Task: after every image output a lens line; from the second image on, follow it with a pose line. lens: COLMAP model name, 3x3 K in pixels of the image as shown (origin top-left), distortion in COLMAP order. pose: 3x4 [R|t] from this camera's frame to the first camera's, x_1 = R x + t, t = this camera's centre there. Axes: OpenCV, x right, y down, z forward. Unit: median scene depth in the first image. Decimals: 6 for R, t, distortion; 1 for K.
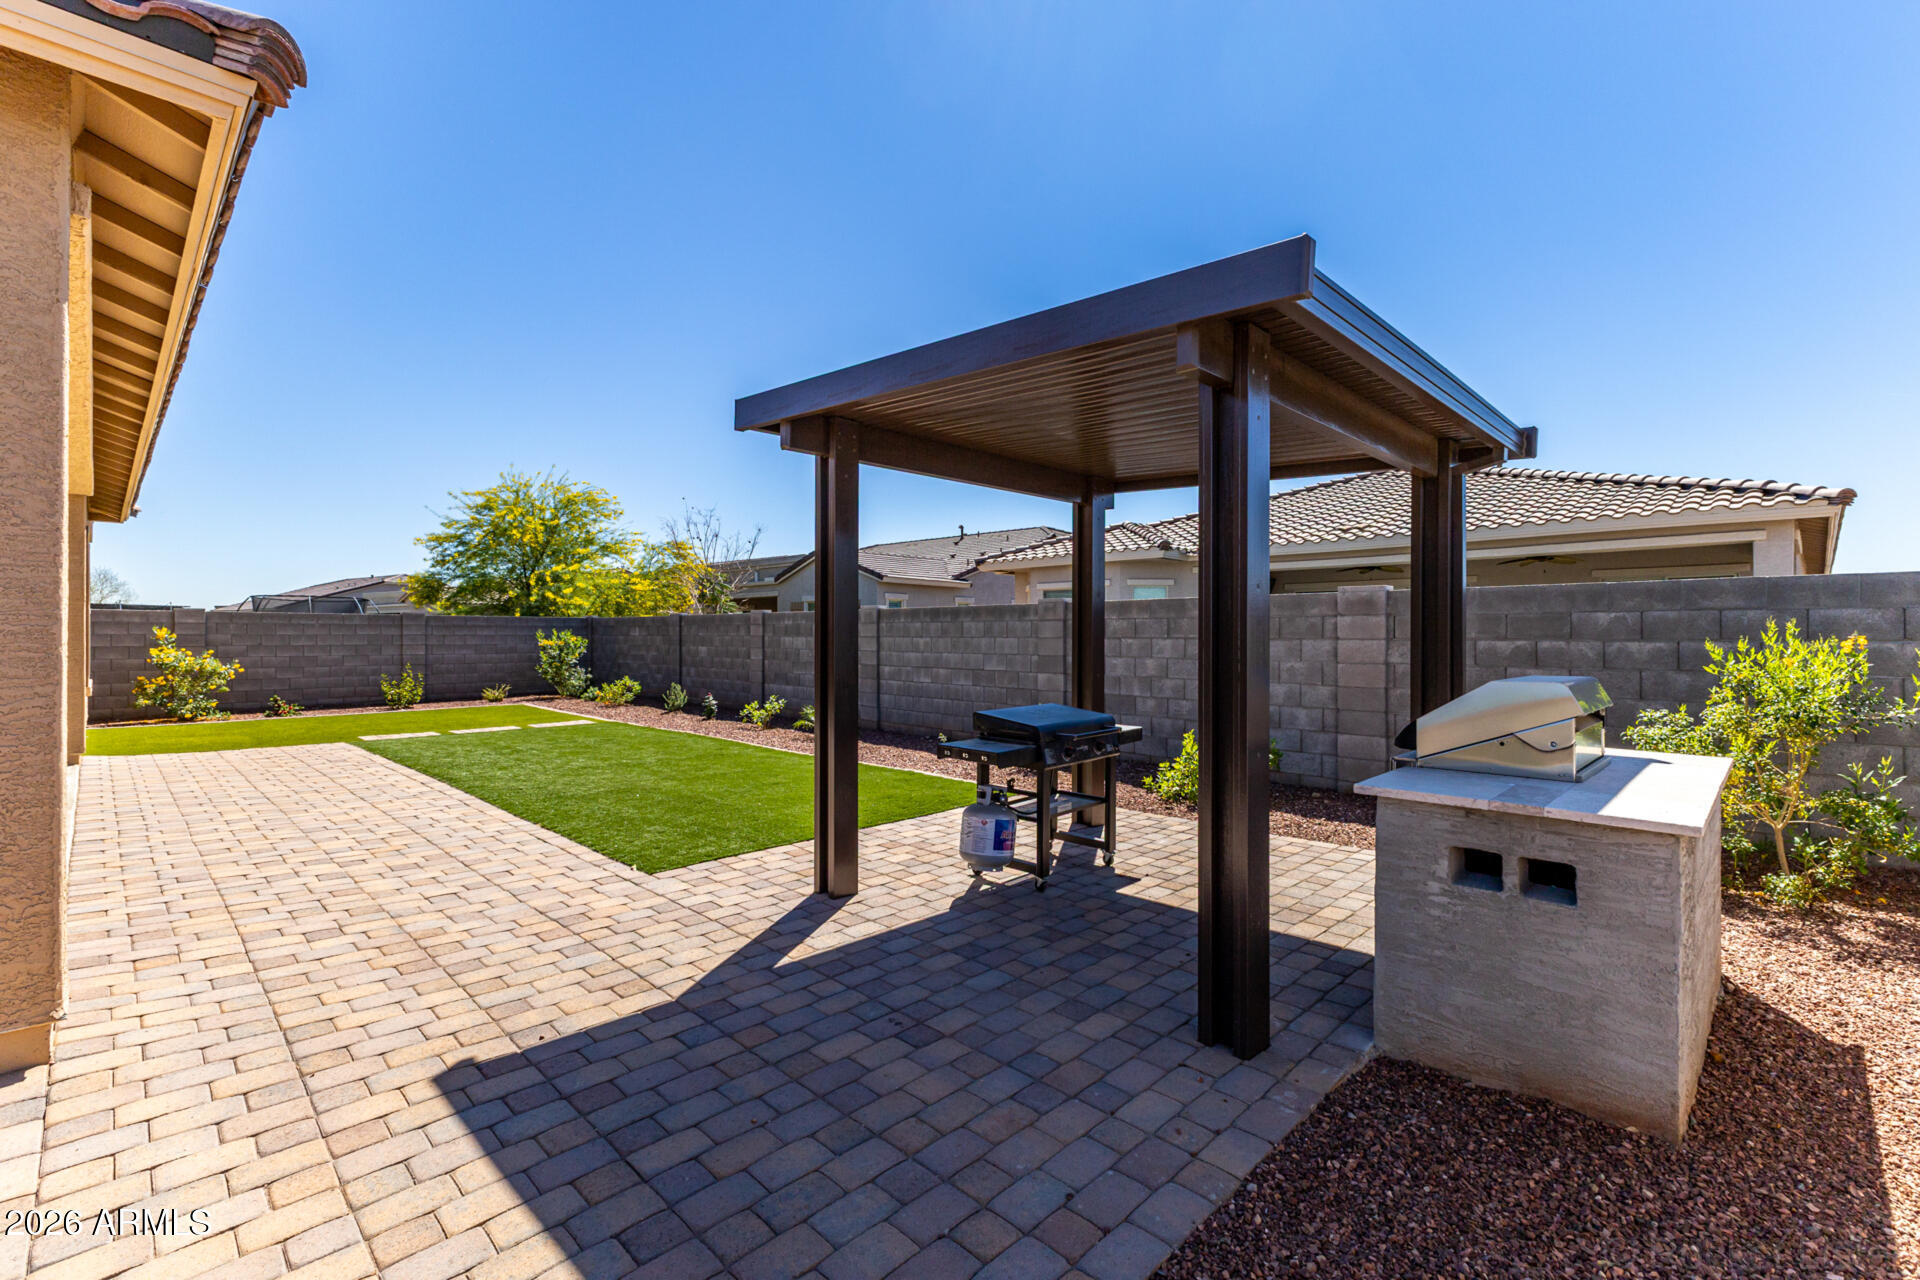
lens RADIAL K [[825.4, 0, 963.5], [0, 825.4, 635.7], [0, 0, 1]] dist [0.004153, 0.000644]
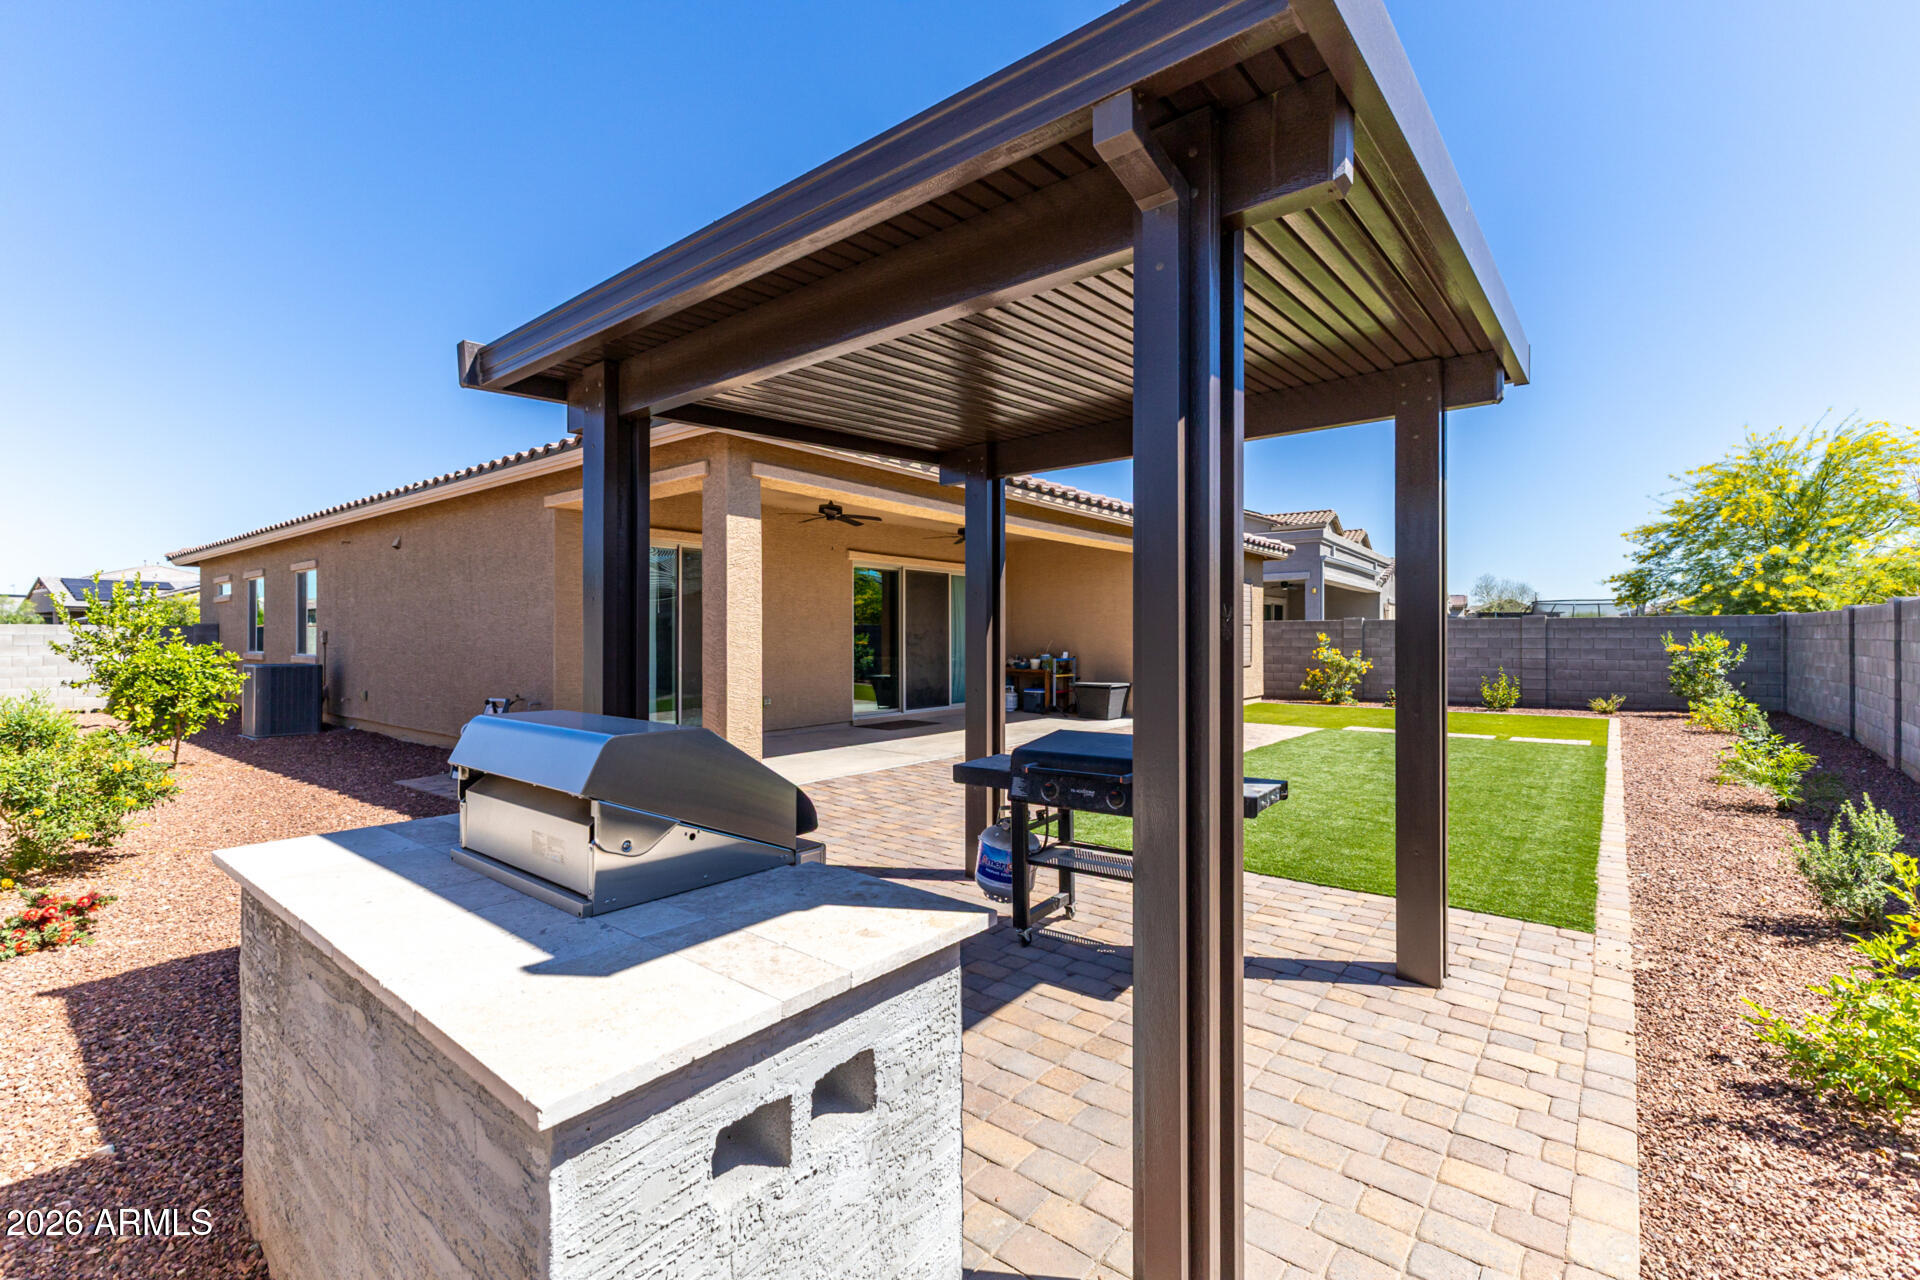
lens RADIAL K [[825.4, 0, 963.2], [0, 825.4, 637.7], [0, 0, 1]] dist [0.004153, 0.000644]
pose [[0.094148, -0.000277, -0.995558, 0.270351], [0.000493, 1.000000, -0.000232, -0.002035], [0.995558, -0.000469, 0.094148, 0.248167]]
